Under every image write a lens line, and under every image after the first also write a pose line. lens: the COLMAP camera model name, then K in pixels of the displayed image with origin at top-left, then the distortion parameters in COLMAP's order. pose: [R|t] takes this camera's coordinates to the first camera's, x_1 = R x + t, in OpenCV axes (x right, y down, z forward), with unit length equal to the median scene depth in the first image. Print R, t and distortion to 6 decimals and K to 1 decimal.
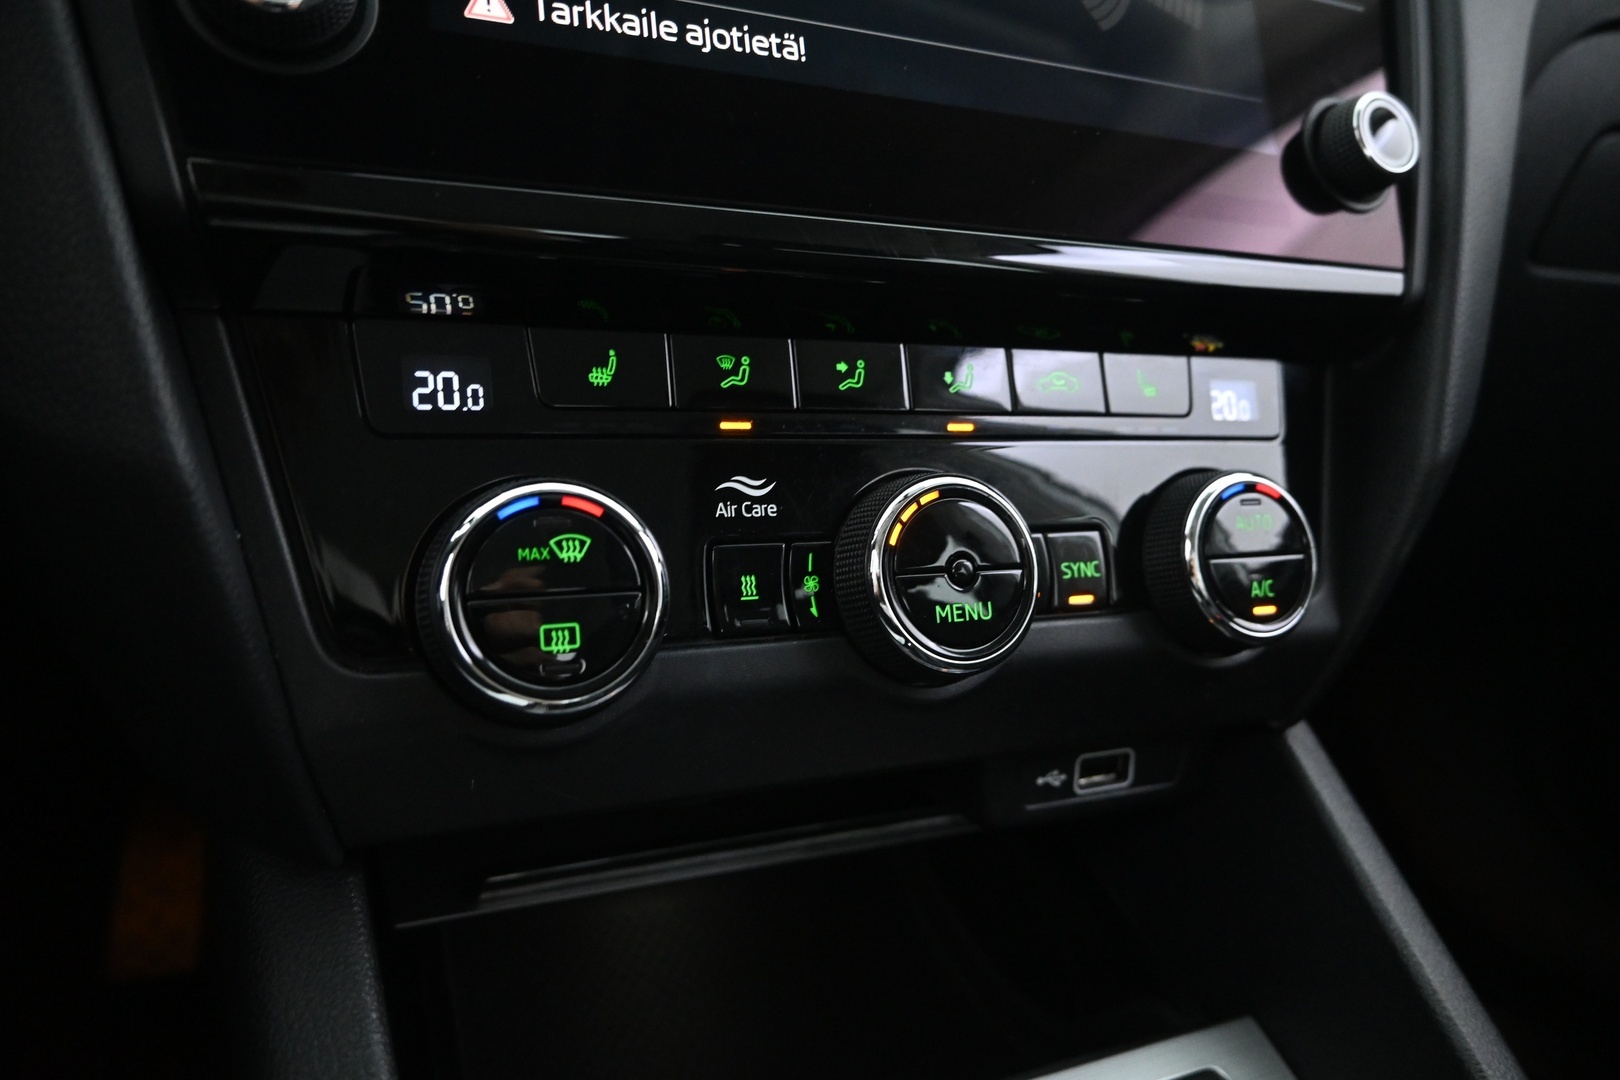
lens RADIAL K [[1112.1, 0, 814.2], [0, 1112.1, 541.0], [0, 0, 1]] dist [0.001713, 0.000006]
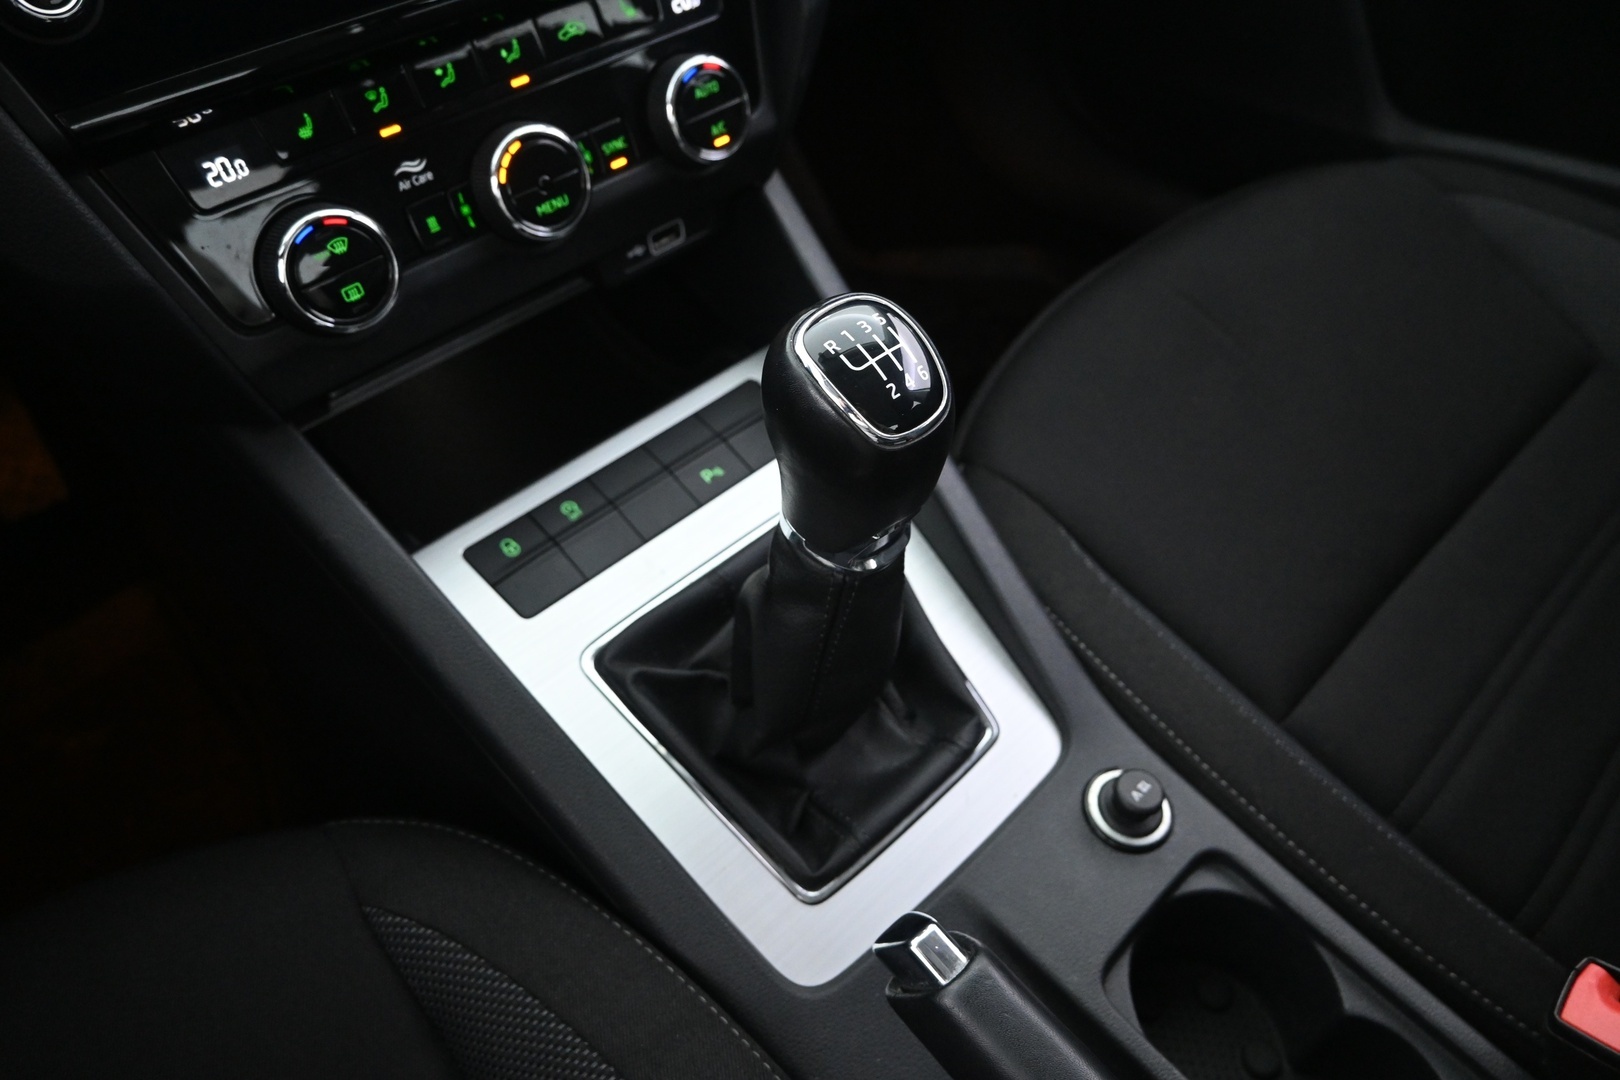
lens RADIAL K [[1112.1, 0, 812.2], [0, 1112.1, 542.2], [0, 0, 1]] dist [0.001713, 0.000006]
pose [[0.940039, -0.300396, 0.161522, 0.072971], [0.158726, 0.804476, 0.572385, -0.475805], [-0.301883, -0.512427, 0.803919, -0.904486]]
